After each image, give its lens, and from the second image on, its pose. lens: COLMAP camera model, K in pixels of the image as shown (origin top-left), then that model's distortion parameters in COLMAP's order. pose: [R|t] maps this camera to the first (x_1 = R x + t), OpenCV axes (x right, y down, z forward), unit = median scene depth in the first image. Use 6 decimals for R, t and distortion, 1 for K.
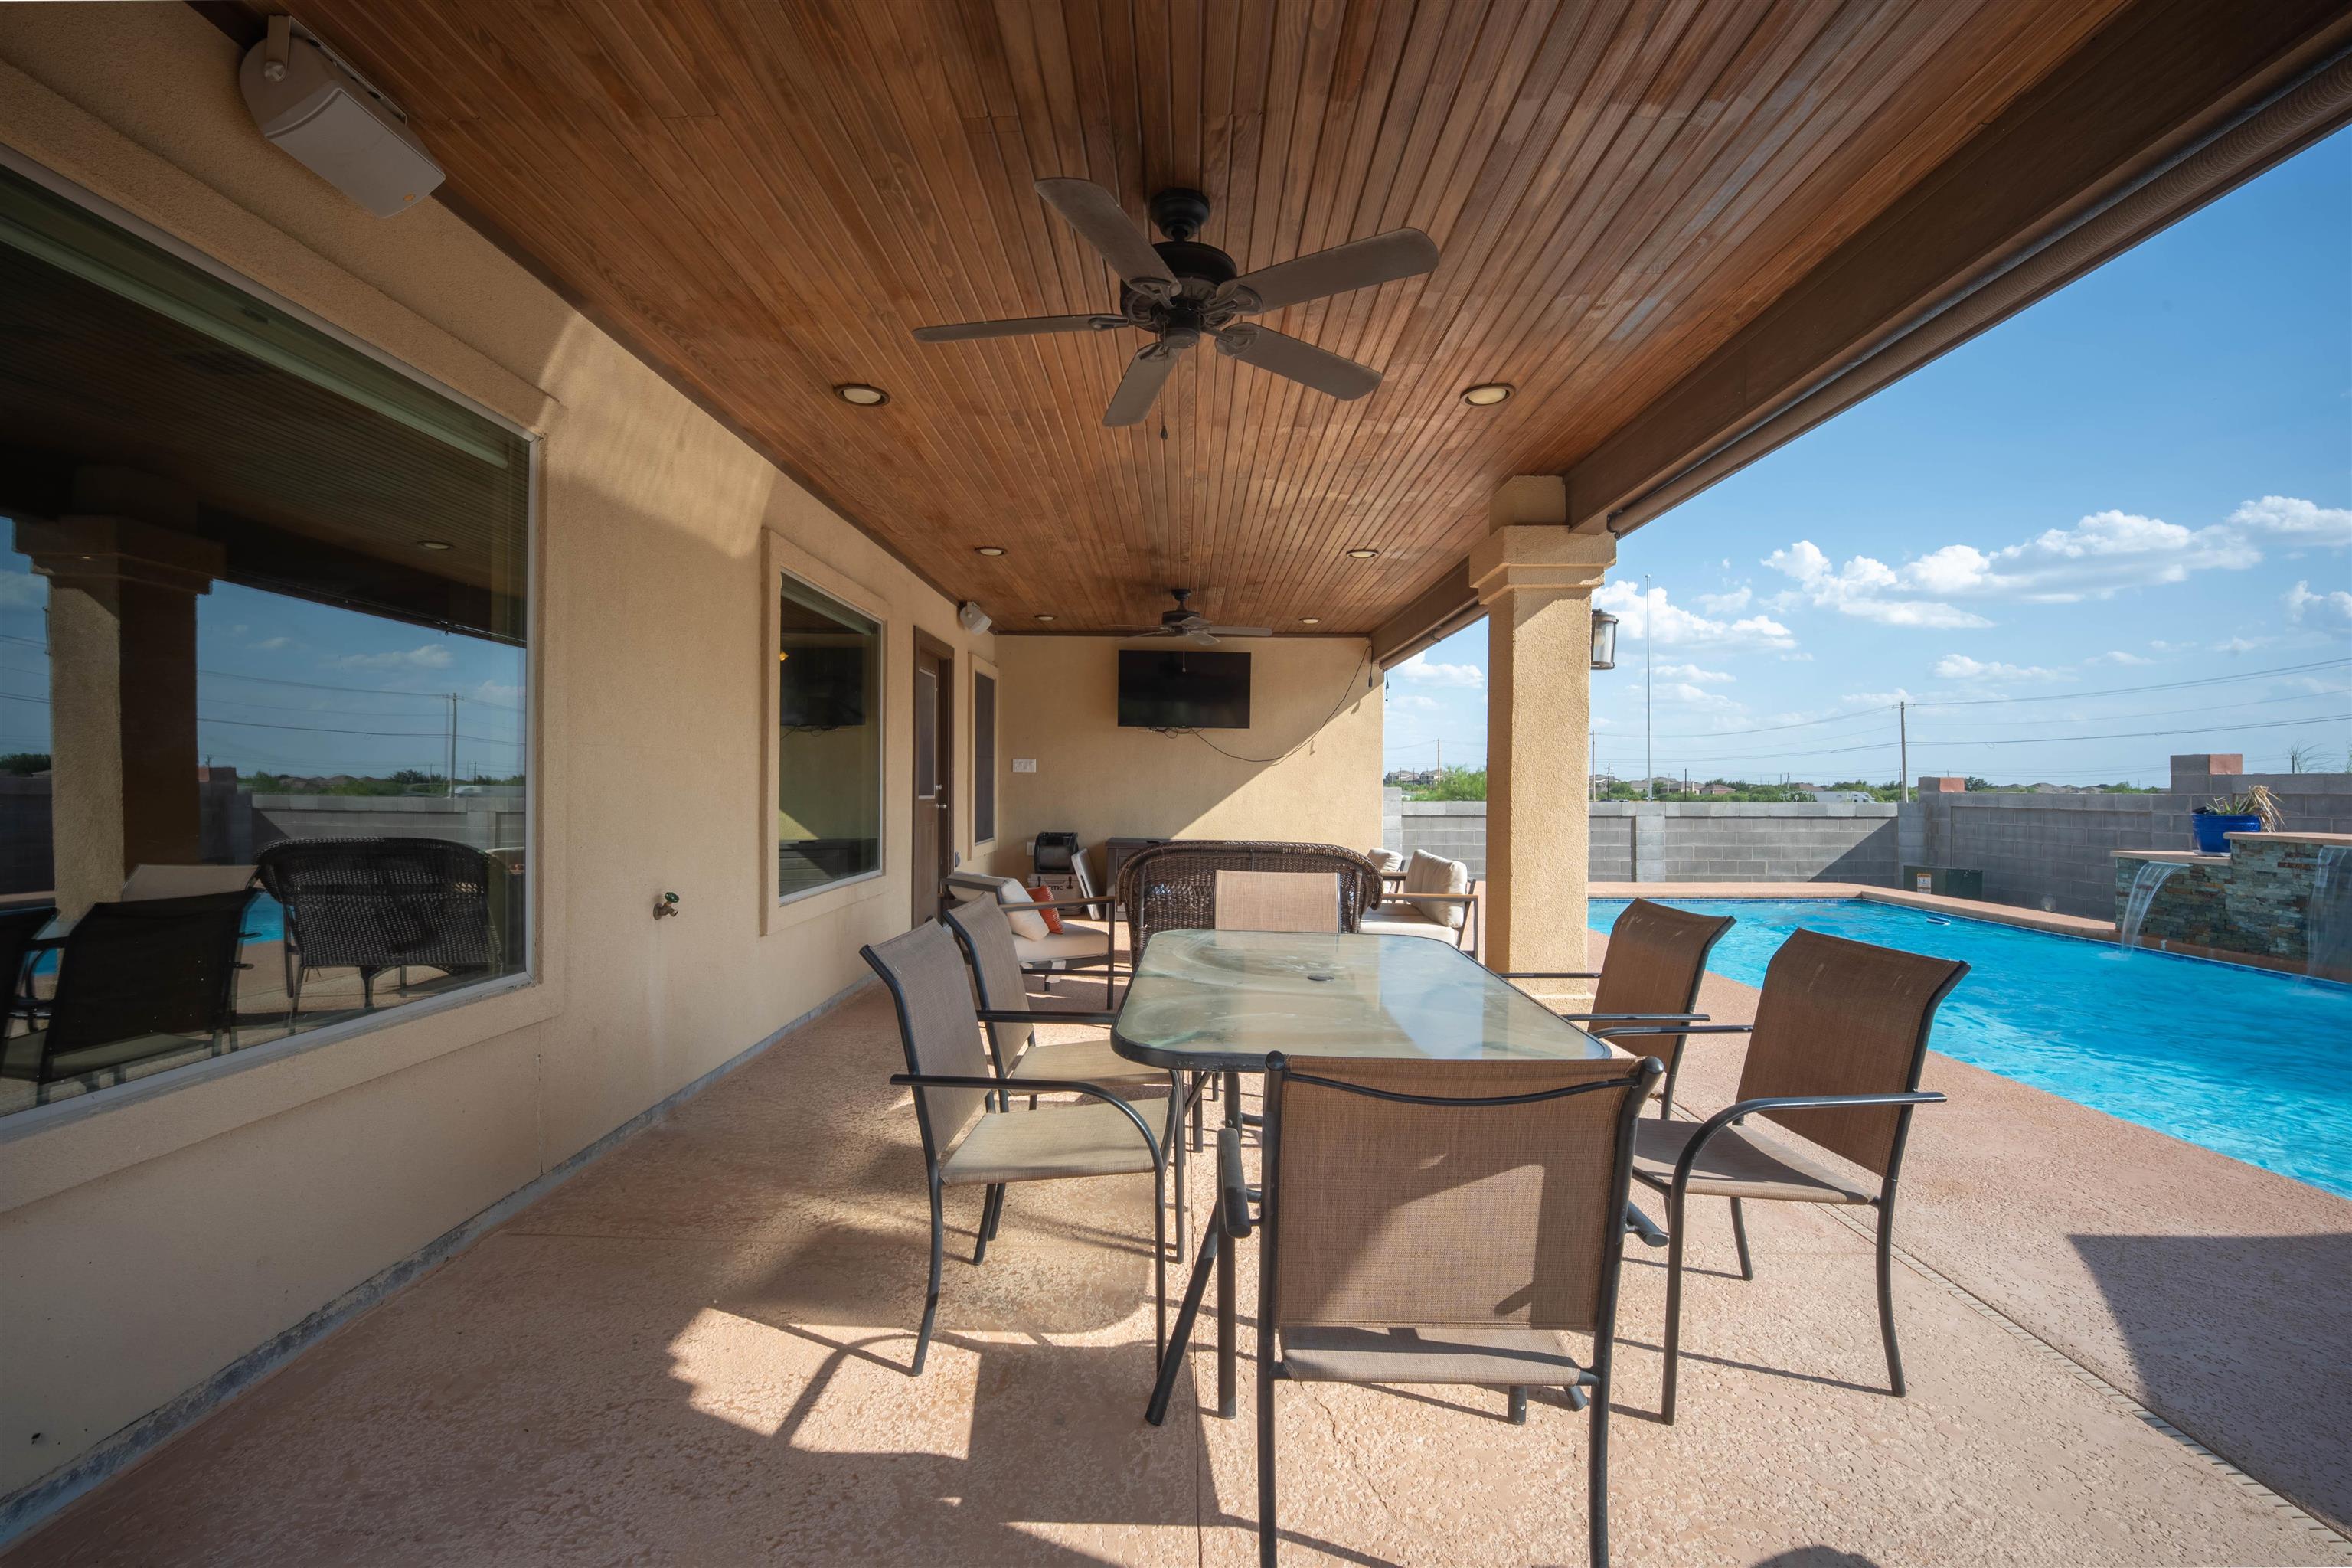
lens RADIAL K [[969.3, 0, 1191.1], [0, 969.3, 786.8], [0, 0, 1]] dist [-0.000582, -0.002854]
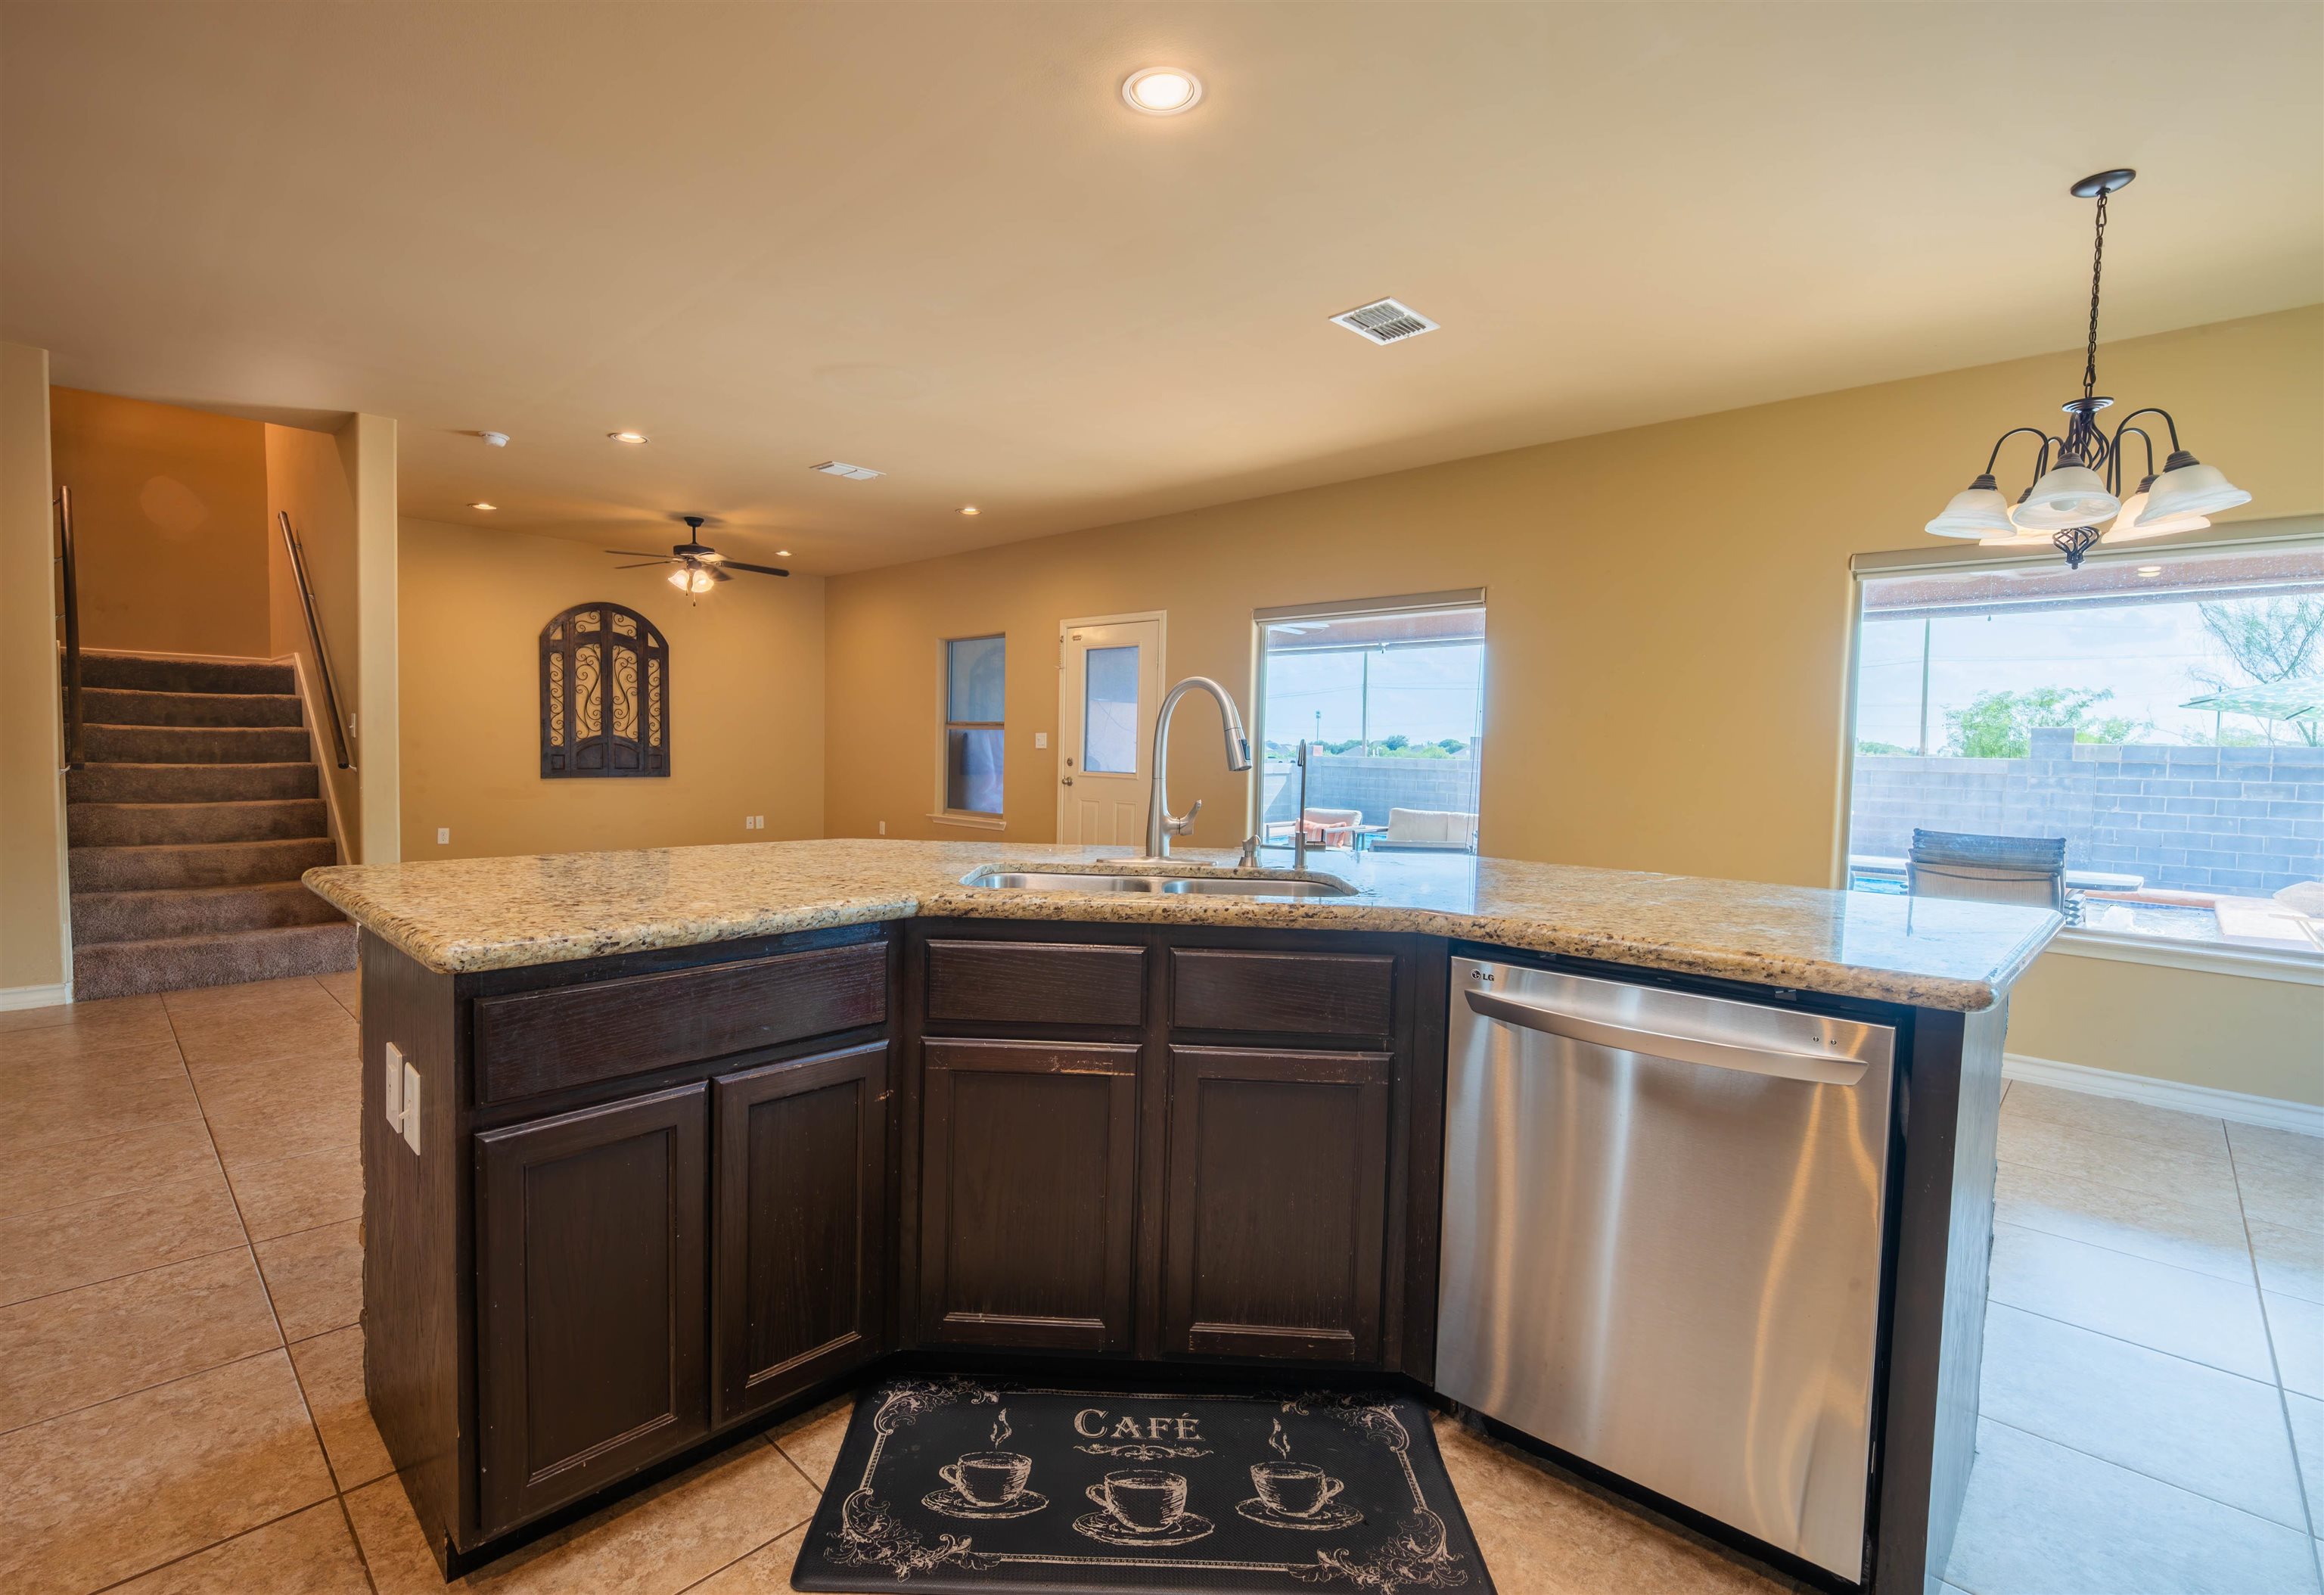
lens RADIAL K [[1049.6, 0, 1079.2], [0, 1049.6, 803.6], [0, 0, 1]] dist [-0.004709, 0.001281]
pose [[0.719281, -0.030671, 0.694042, -0.609871], [-0.014574, 0.998139, 0.059213, -0.011308], [-0.694566, -0.052706, 0.717495, 0.136509]]
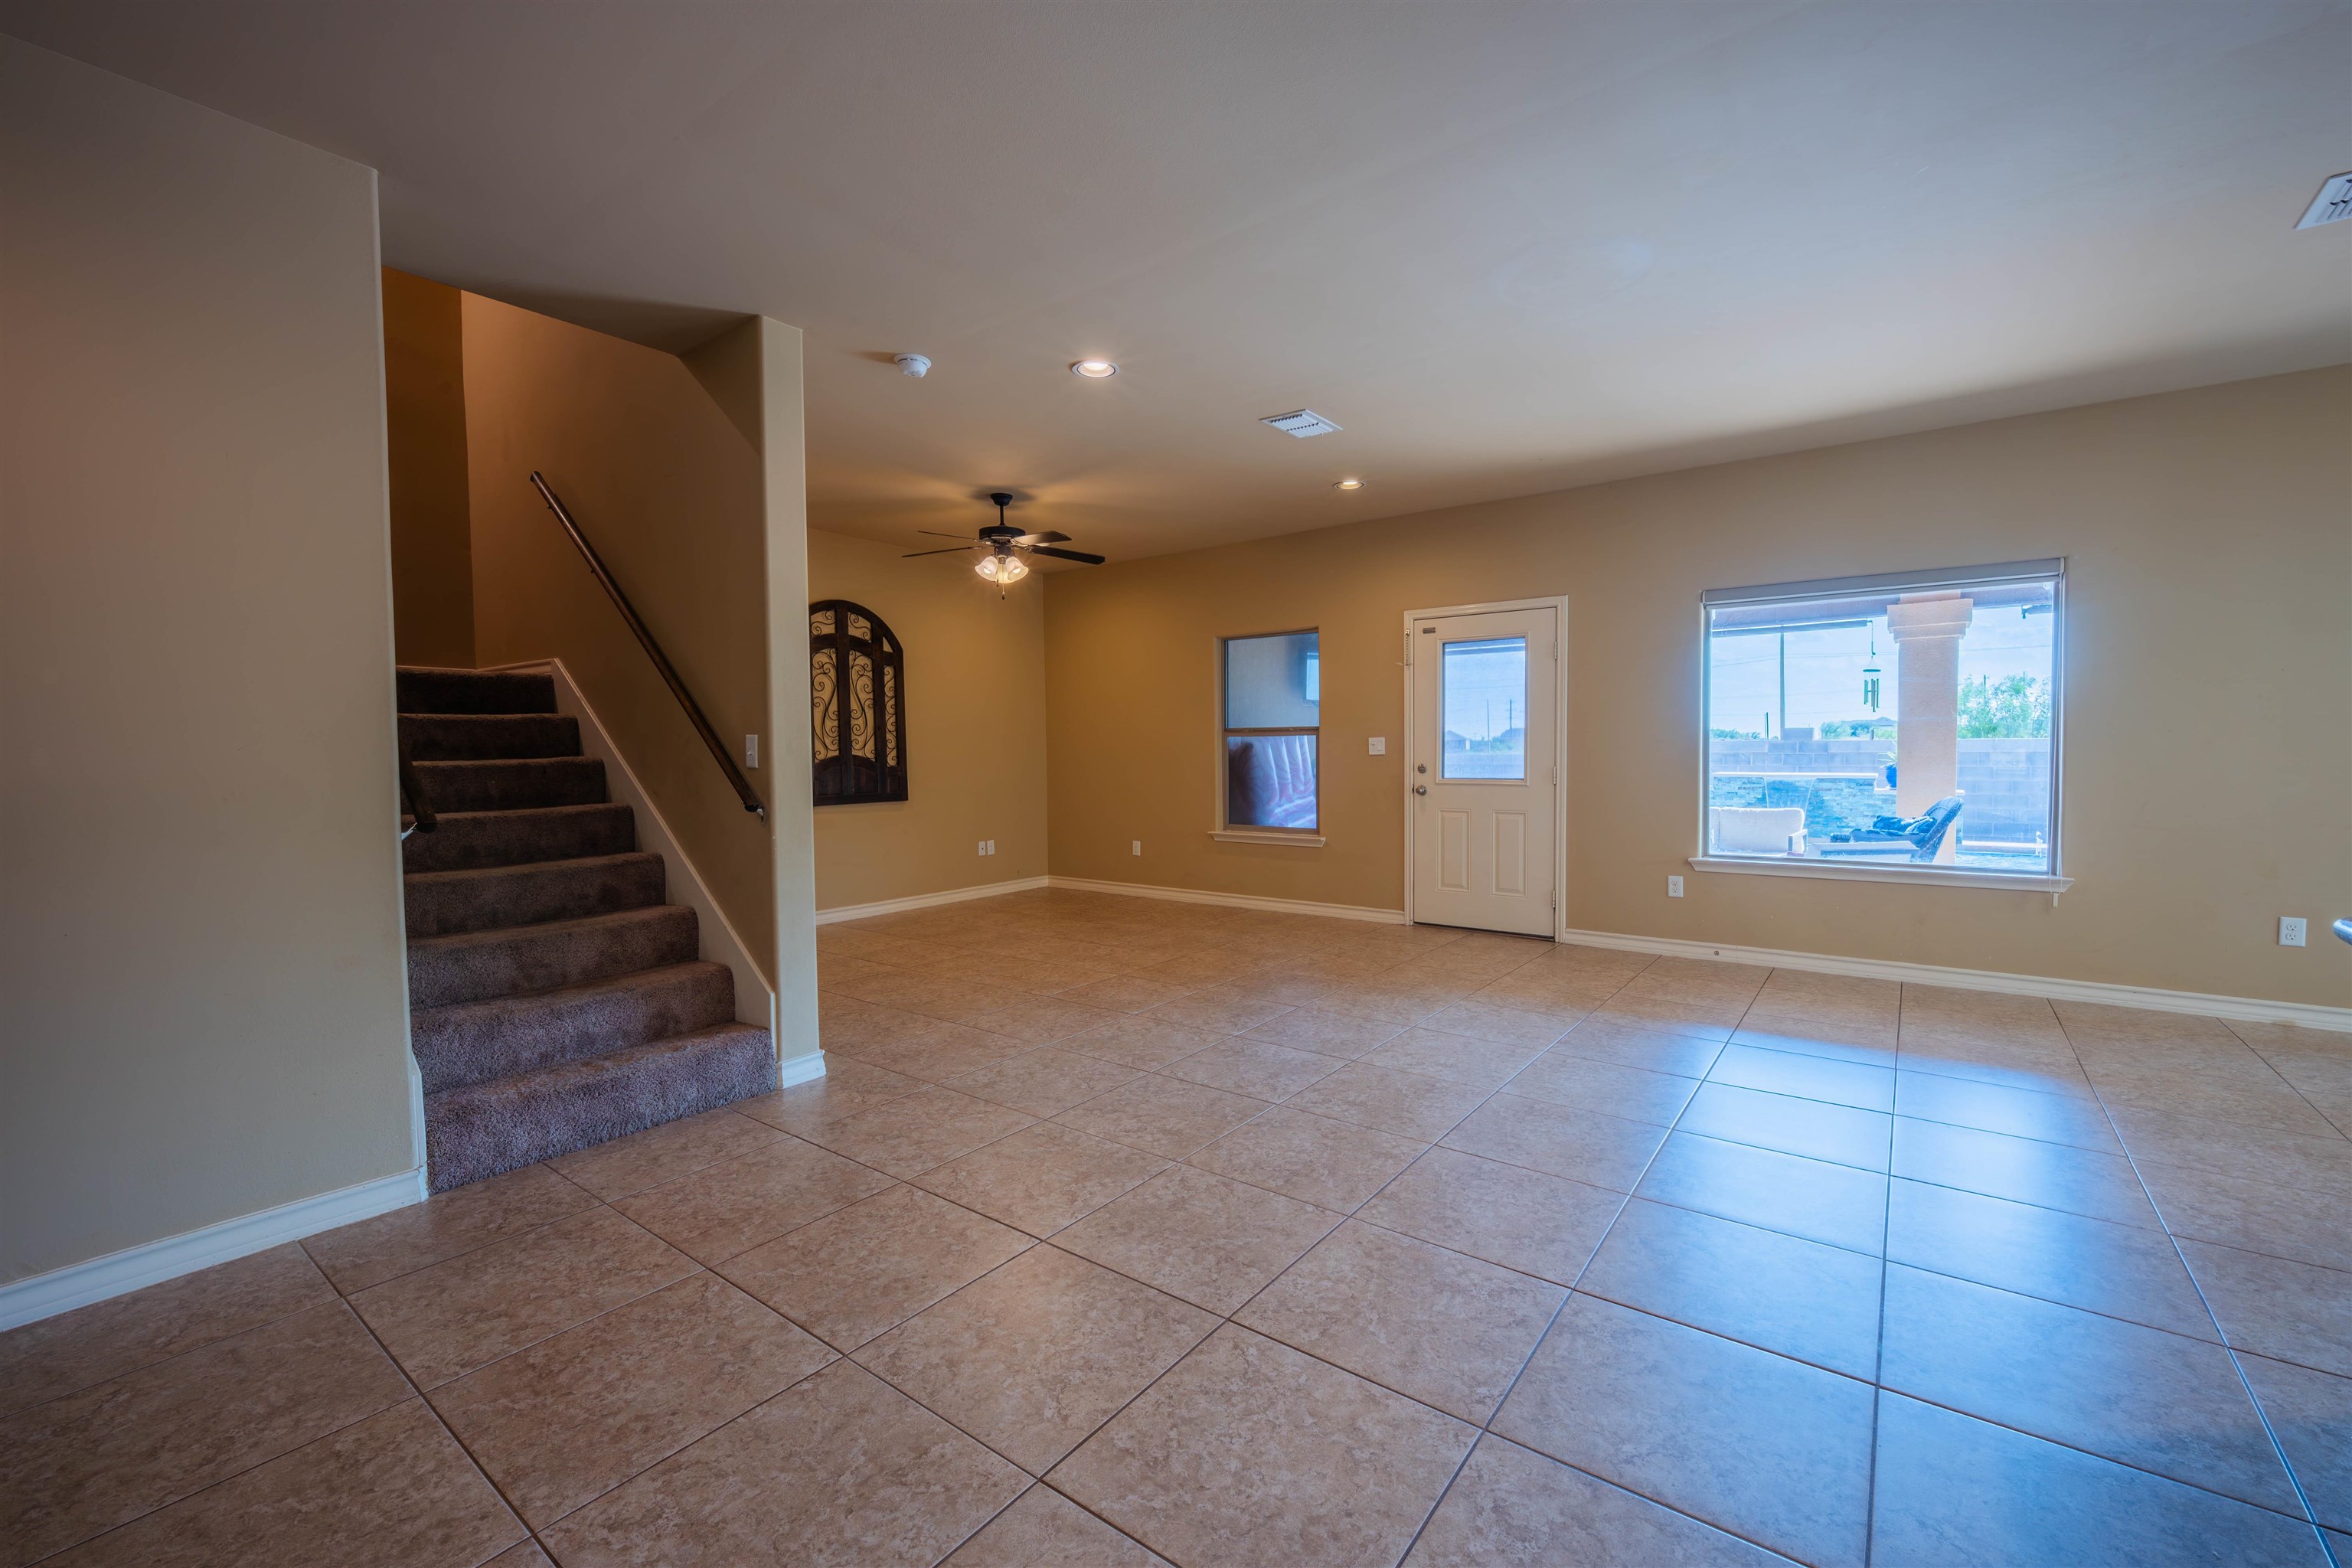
lens RADIAL K [[969.3, 0, 1152.4], [0, 969.3, 793.8], [0, 0, 1]] dist [-0.000582, -0.002854]
pose [[0.616519, -0.047451, 0.785909, -0.681206], [0.015247, 0.998715, 0.048339, -0.012941], [-0.787193, -0.017819, 0.616450, 0.396607]]
